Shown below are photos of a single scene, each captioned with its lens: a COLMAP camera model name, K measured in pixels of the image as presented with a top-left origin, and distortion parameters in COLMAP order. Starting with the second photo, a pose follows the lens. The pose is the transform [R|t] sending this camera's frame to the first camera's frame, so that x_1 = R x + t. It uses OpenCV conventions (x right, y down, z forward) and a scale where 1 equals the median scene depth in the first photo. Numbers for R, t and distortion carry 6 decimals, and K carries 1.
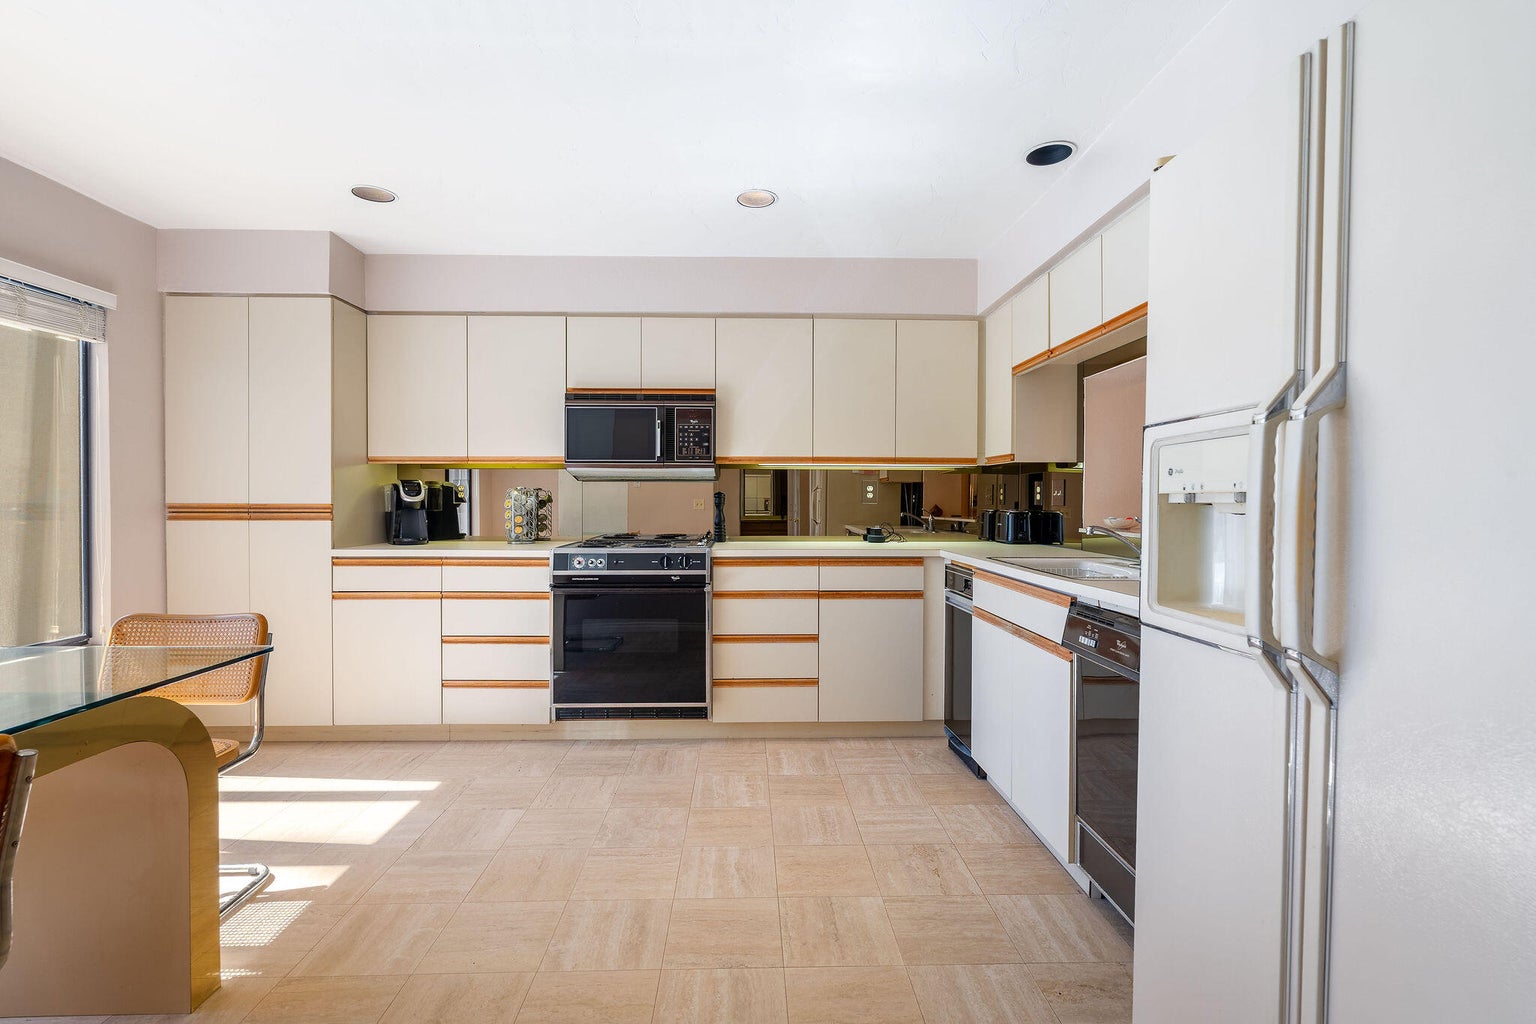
lens RADIAL K [[698.9, 0, 773.2], [0, 698.9, 511.0], [0, 0, 1]] dist [-0.007223, 0.002185]
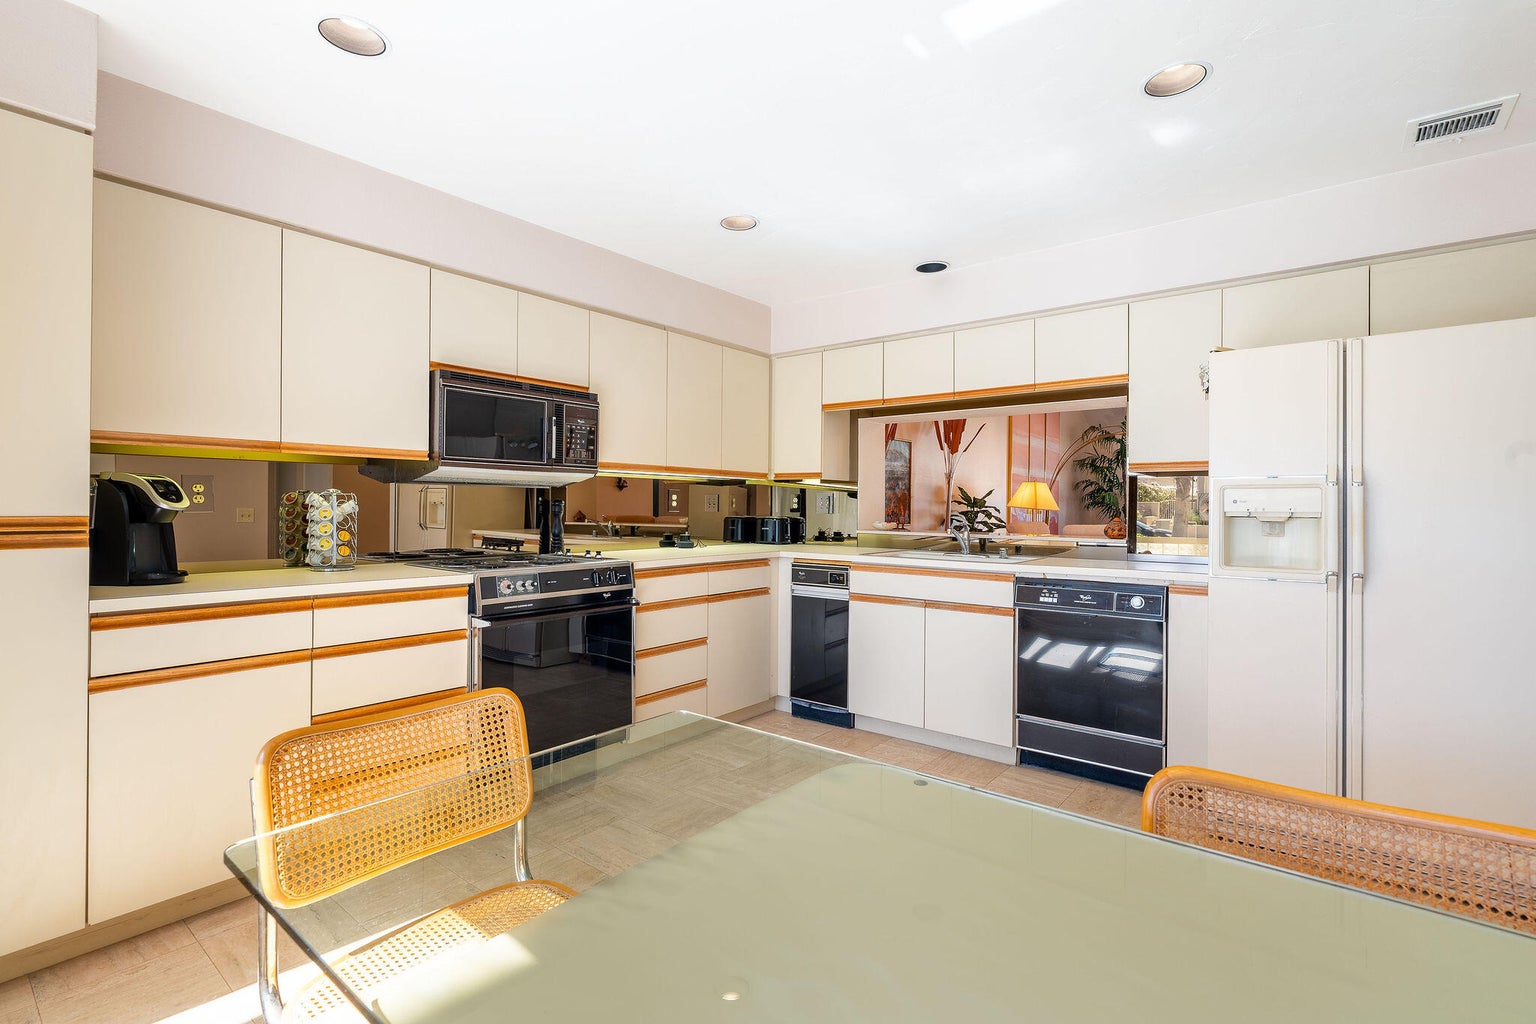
lens RADIAL K [[698.9, 0, 767.7], [0, 698.9, 507.7], [0, 0, 1]] dist [-0.007223, 0.002185]
pose [[0.655115, 0.001797, 0.755527, -0.684261], [0.004350, 0.999972, -0.006151, -0.011045], [-0.755516, 0.007316, 0.655089, 0.244336]]
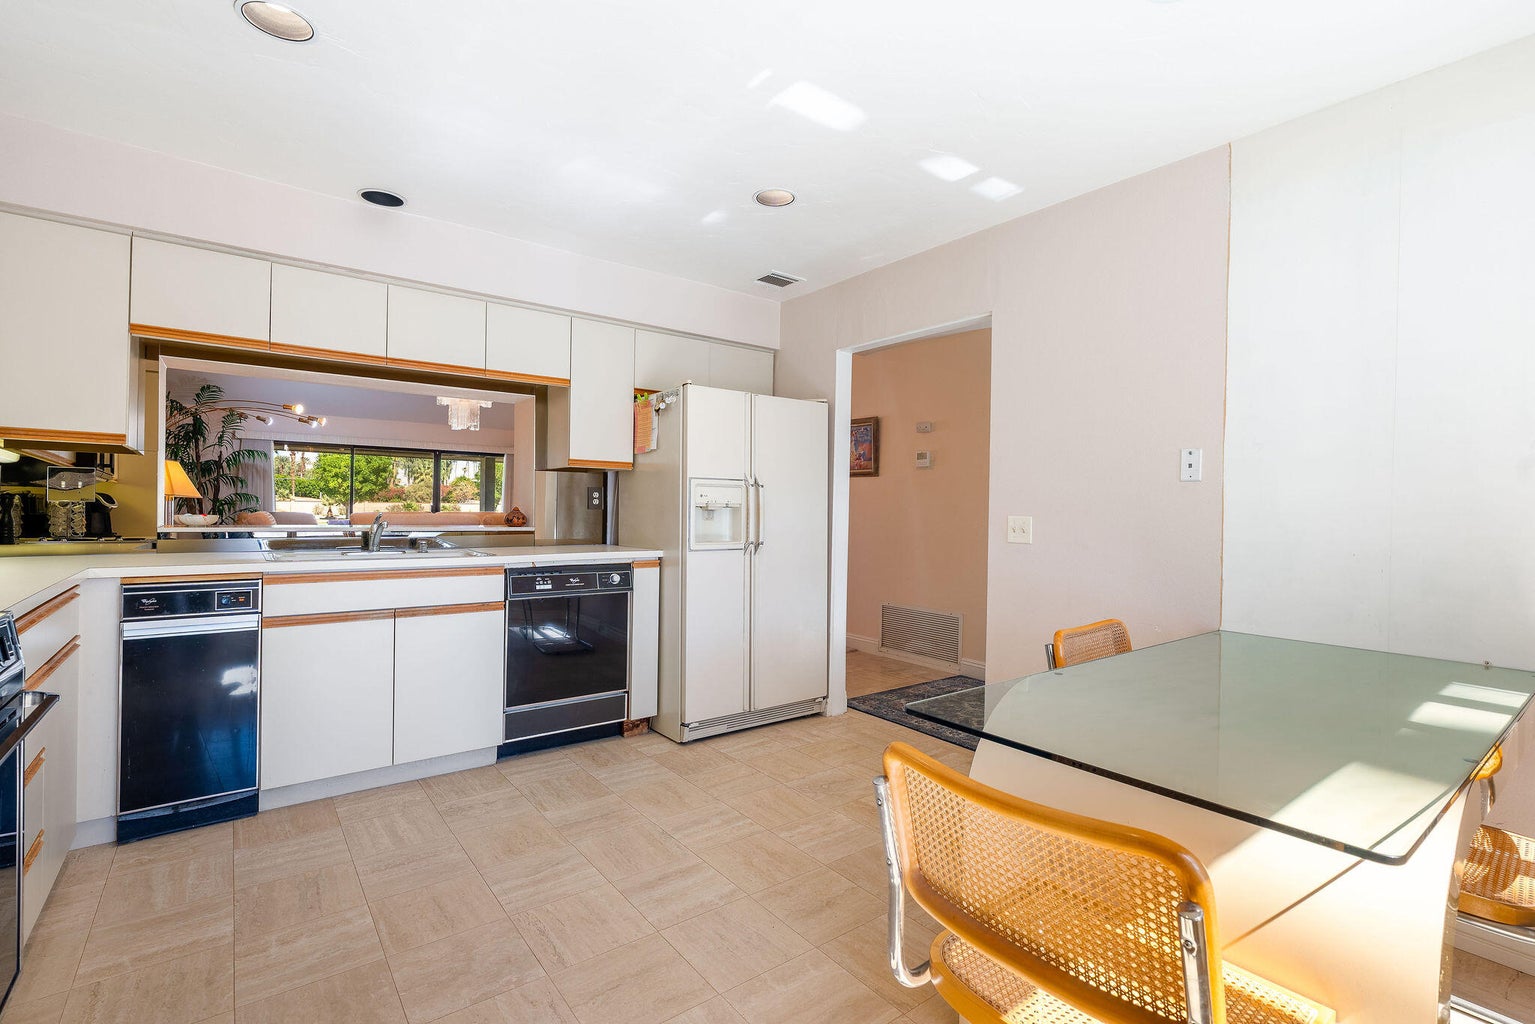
lens RADIAL K [[698.5, 0, 765.9], [0, 698.5, 511.1], [0, 0, 1]] dist [-0.007223, 0.002185]
pose [[-0.575053, -0.016969, 0.817940, -0.697015], [-0.006045, 0.999846, 0.016493, -0.014621], [-0.818094, 0.004540, -0.575066, 0.870120]]
